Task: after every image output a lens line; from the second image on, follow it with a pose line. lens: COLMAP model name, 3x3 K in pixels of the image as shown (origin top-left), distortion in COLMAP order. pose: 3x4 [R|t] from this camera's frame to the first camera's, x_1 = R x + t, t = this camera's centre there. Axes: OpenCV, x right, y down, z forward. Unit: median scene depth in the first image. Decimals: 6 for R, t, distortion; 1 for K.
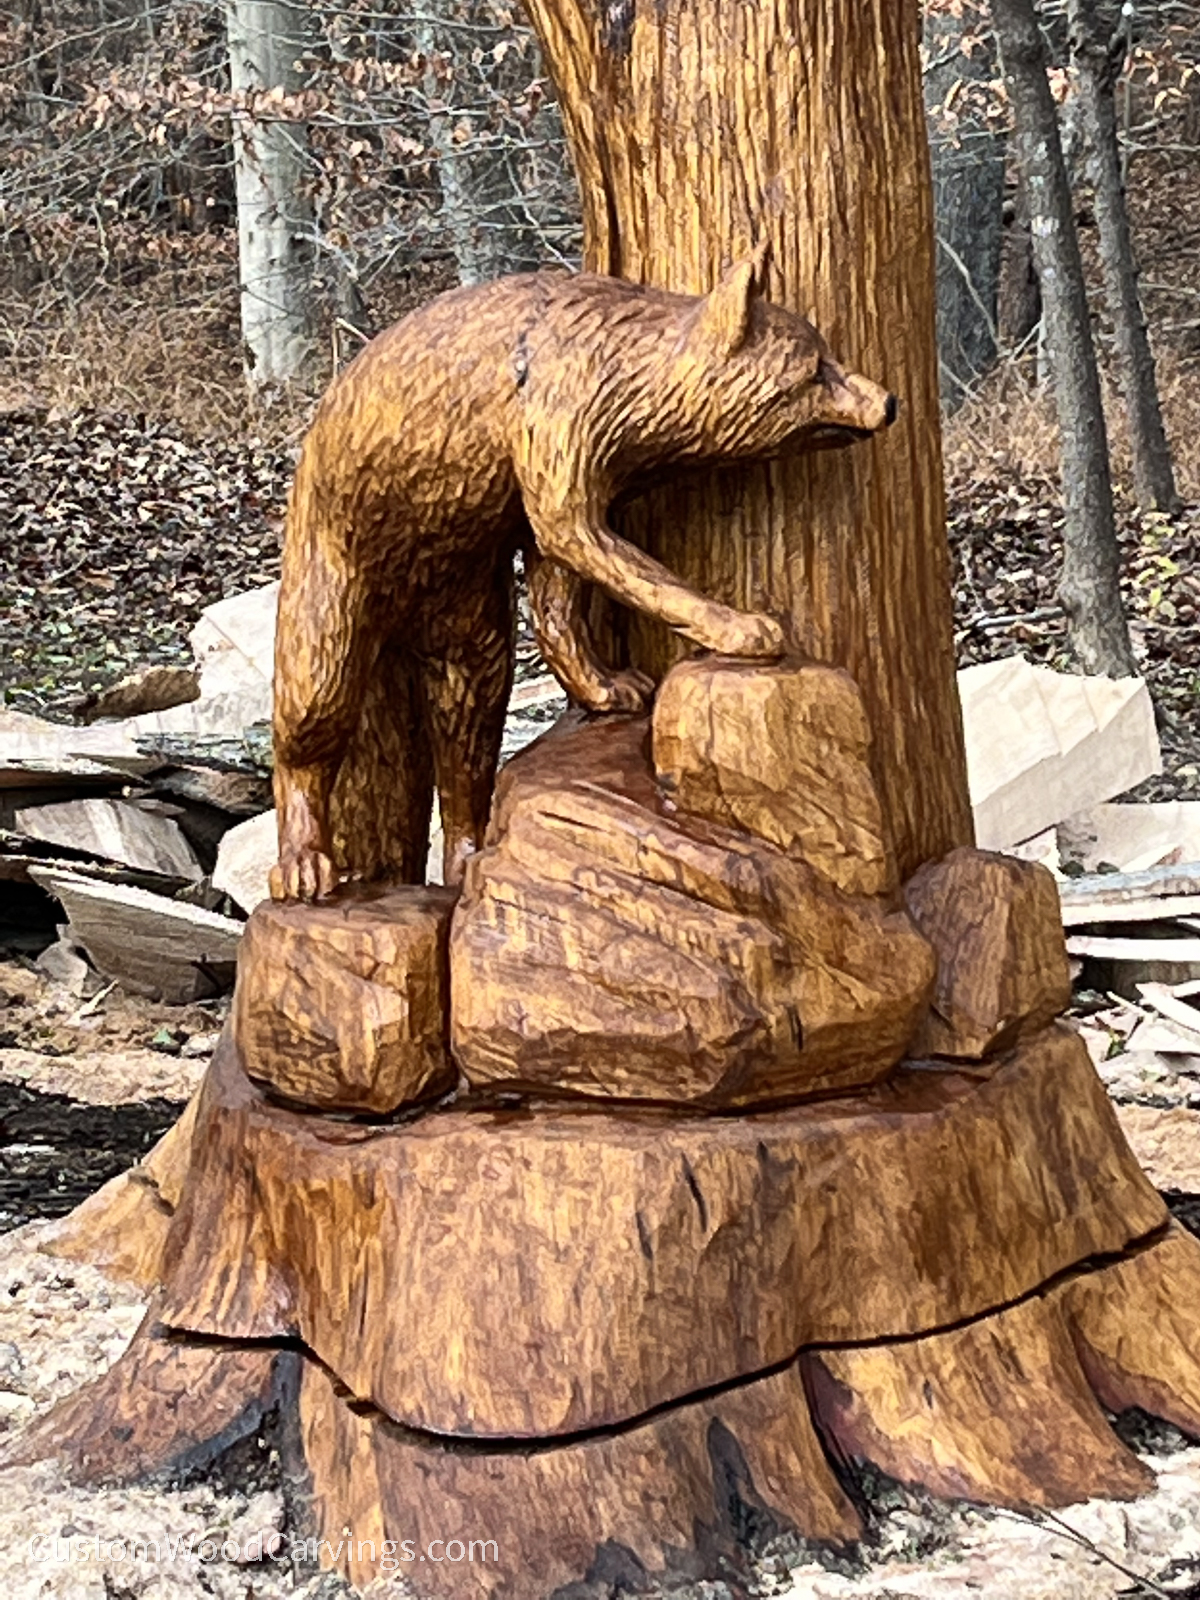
lens RADIAL K [[5703.1, 0, 600.2], [0, 5703.1, 800.6], [0, 0, 1]] dist [0.054909, 0.000000]
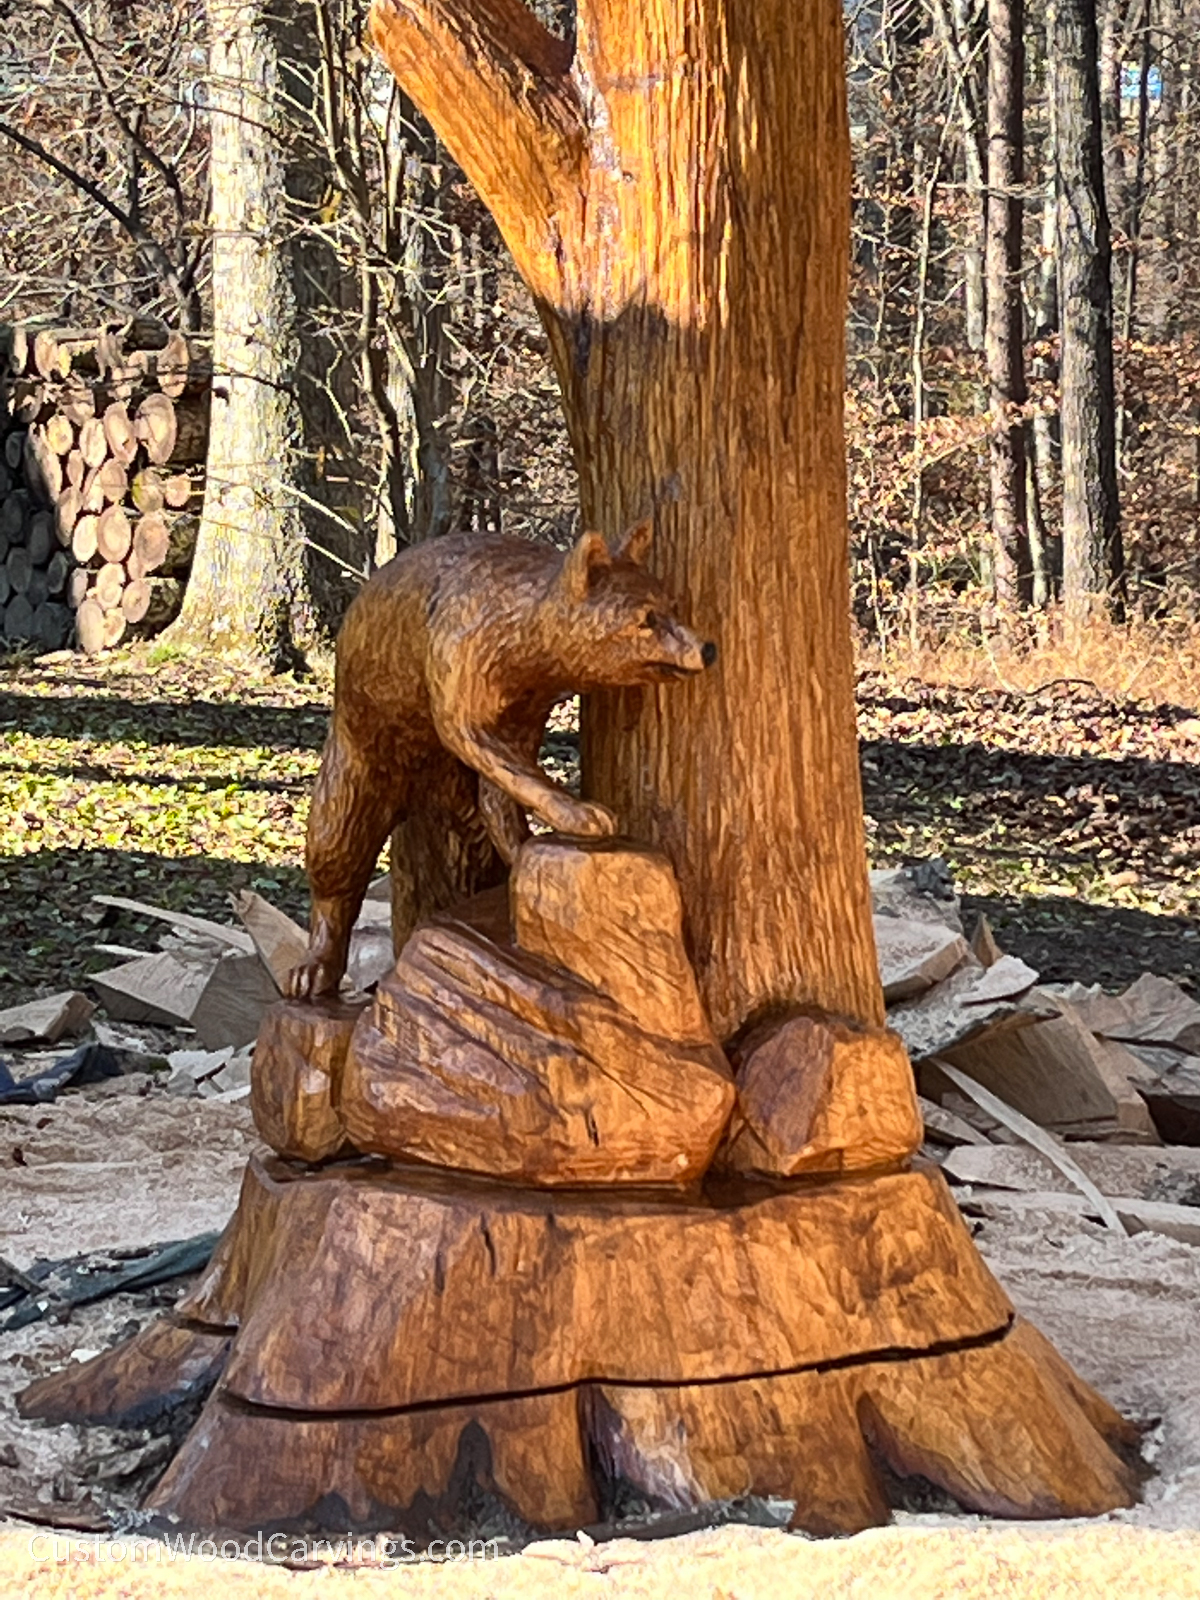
lens RADIAL K [[5234.1, 0, 599.2], [0, 5234.1, 799.8], [0, 0, 1]] dist [0.150529, 0.000000]
pose [[0.933562, 0.082135, -0.348877, 0.444073], [-0.100133, 0.994398, -0.033839, 0.006262], [0.344144, 0.066525, 0.936557, -0.109550]]
